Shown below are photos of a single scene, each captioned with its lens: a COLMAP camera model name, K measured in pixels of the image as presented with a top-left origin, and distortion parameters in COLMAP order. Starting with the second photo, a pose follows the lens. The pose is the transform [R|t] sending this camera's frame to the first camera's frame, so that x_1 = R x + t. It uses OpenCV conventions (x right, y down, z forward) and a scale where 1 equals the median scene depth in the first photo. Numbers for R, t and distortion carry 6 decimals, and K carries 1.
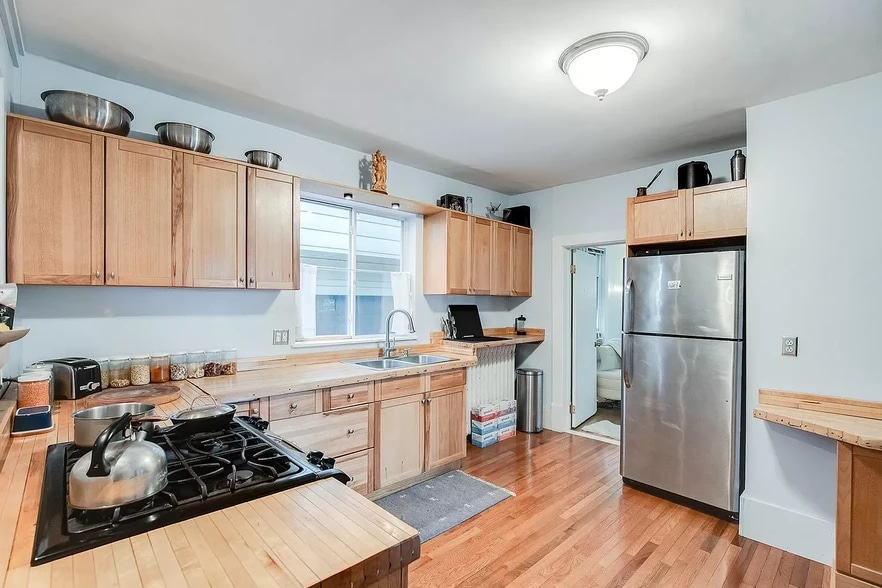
lens RADIAL K [[408.7, 0, 440.8], [0, 408.7, 303.8], [0, 0, 1]] dist [-0.004340, -0.000345]
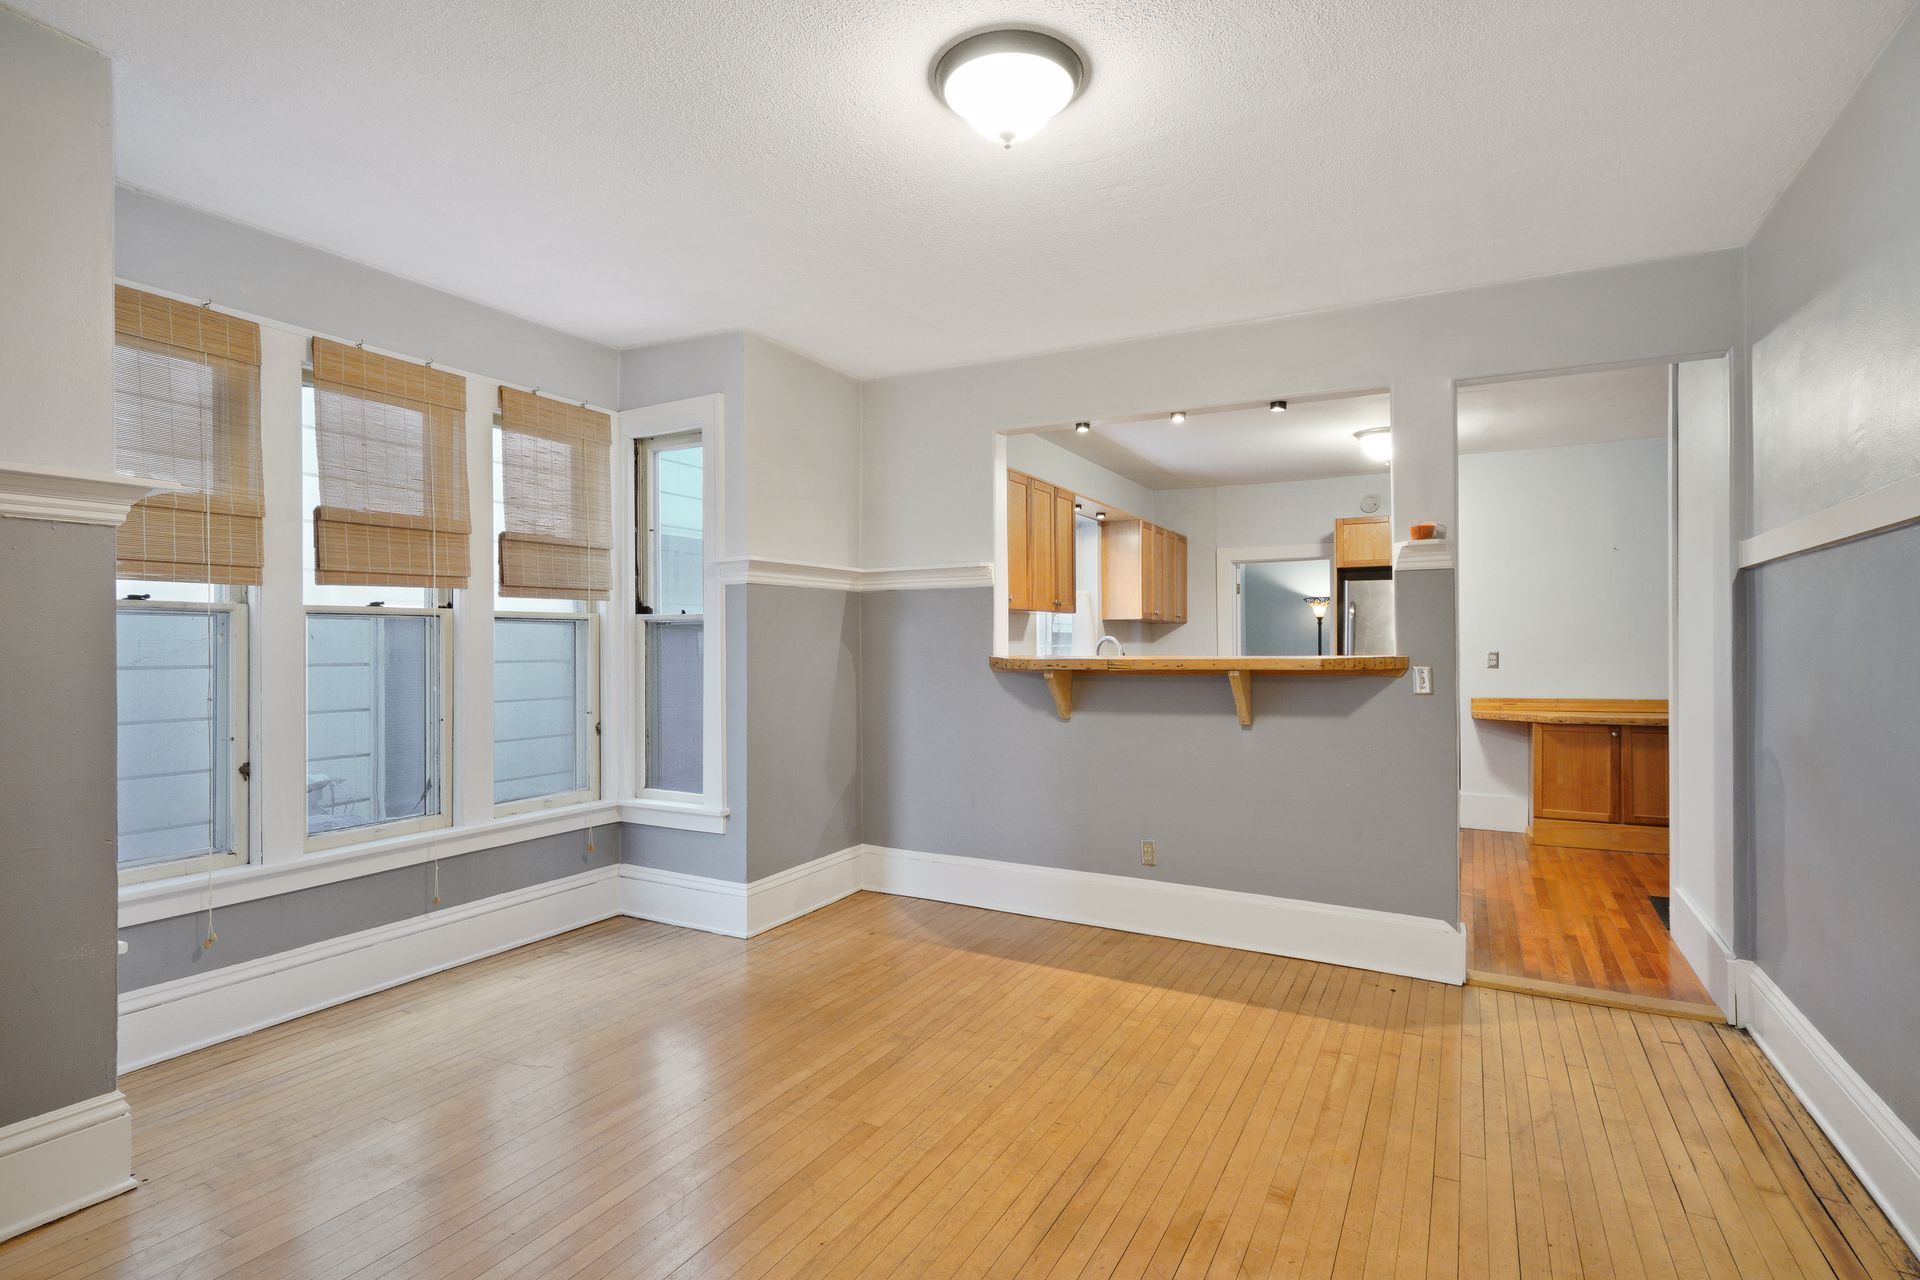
lens RADIAL K [[954.4, 0, 961.8], [0, 954.4, 645.0], [0, 0, 1]] dist [0.003347, 0.000434]
pose [[0.948316, -0.010064, 0.317168, -1.304376], [0.011679, 0.999927, -0.003189, 0.042625], [-0.317113, 0.006728, 0.948364, -1.008861]]
